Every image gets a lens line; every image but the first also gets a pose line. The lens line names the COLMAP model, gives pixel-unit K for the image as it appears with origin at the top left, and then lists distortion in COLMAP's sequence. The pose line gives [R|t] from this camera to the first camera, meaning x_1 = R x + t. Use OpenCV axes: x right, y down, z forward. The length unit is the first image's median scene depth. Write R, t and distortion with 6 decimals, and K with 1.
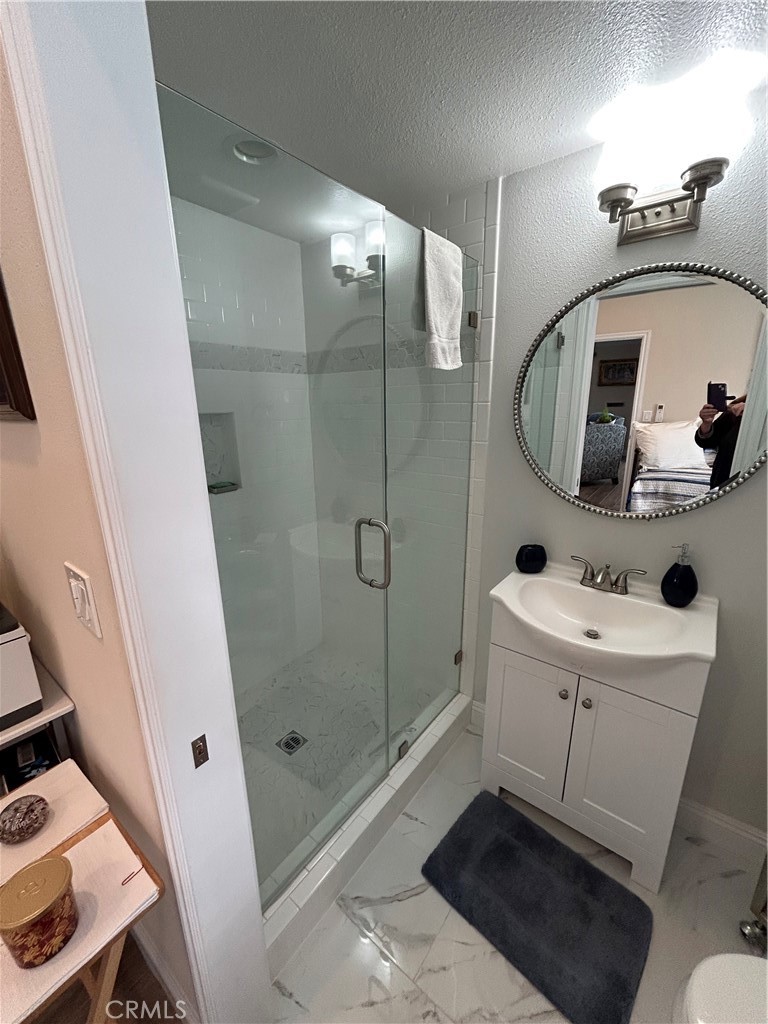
lens RADIAL K [[413.4, 0, 384.0], [0, 413.4, 515.4], [0, 0, 1]] dist [0.000470, -0.000120]
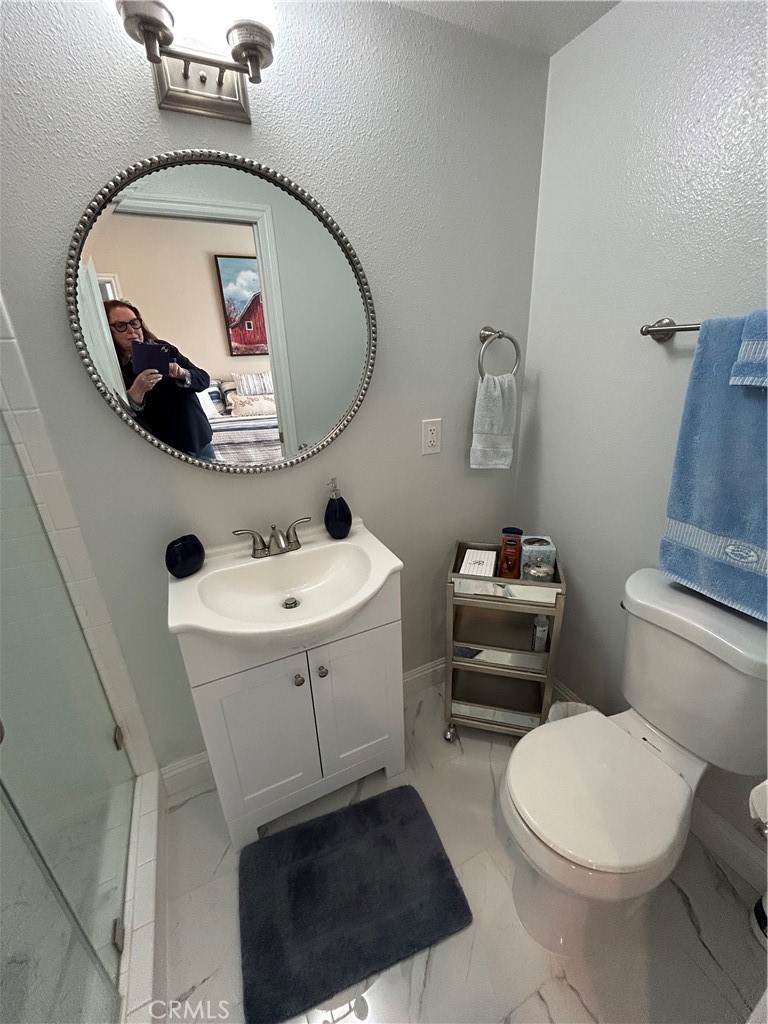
lens RADIAL K [[413.4, 0, 384.0], [0, 413.4, 515.4], [0, 0, 1]] dist [0.000470, -0.000120]
pose [[0.438909, -0.337766, 0.832630, -0.090621], [0.268103, 0.933675, 0.237429, -0.049254], [-0.857601, 0.119021, 0.500354, 0.344710]]
